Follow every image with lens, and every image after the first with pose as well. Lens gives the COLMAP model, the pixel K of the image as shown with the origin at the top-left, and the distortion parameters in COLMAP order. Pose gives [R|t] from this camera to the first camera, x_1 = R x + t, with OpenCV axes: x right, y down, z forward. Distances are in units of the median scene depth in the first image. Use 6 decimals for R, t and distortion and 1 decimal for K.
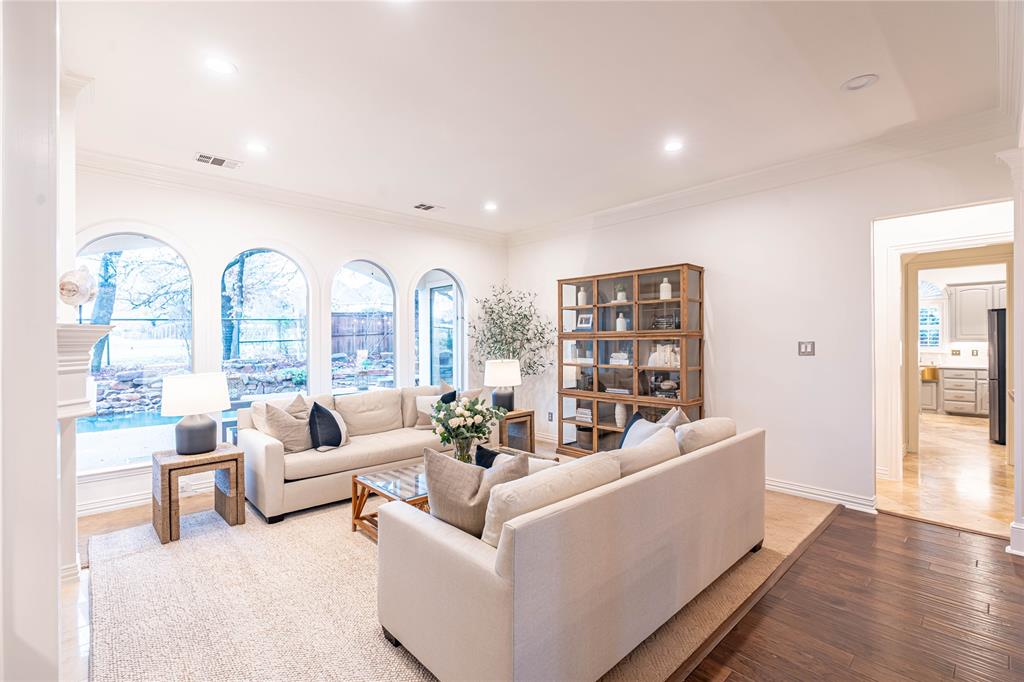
lens RADIAL K [[455.5, 0, 512.0], [0, 455.5, 341.0], [0, 0, 1]] dist [-0.012960, 0.003422]
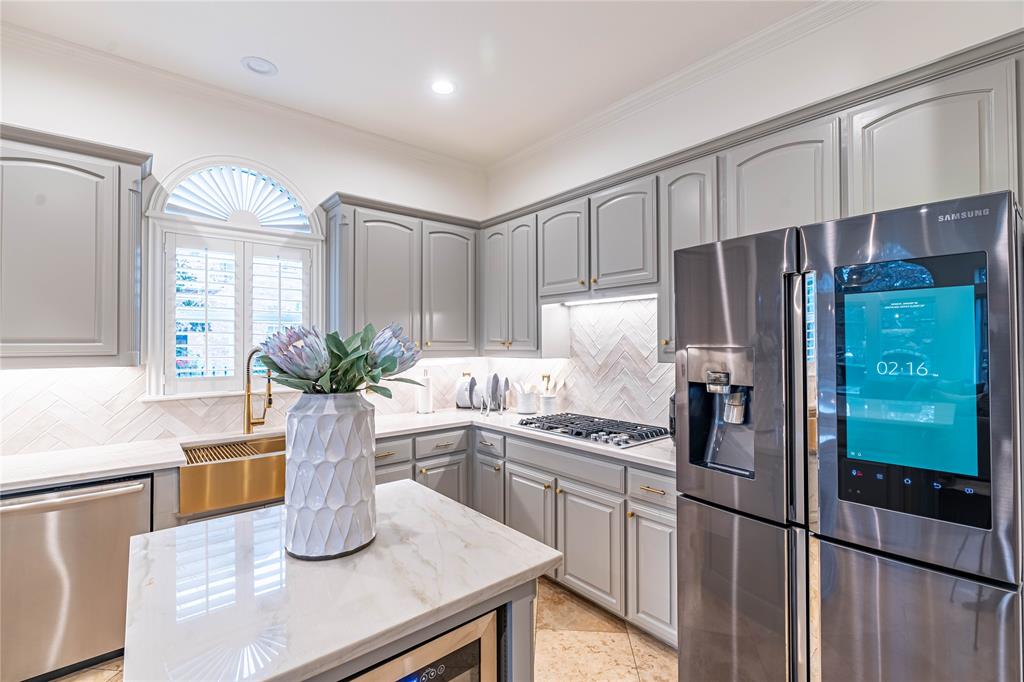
lens RADIAL K [[455.5, 0, 512.0], [0, 455.5, 341.0], [0, 0, 1]] dist [-0.012960, 0.003422]
pose [[0.043037, 0.013433, 0.998983, 0.628075], [0.006083, 0.999888, -0.013707, -0.007195], [-0.999055, 0.006667, 0.042950, 0.860529]]
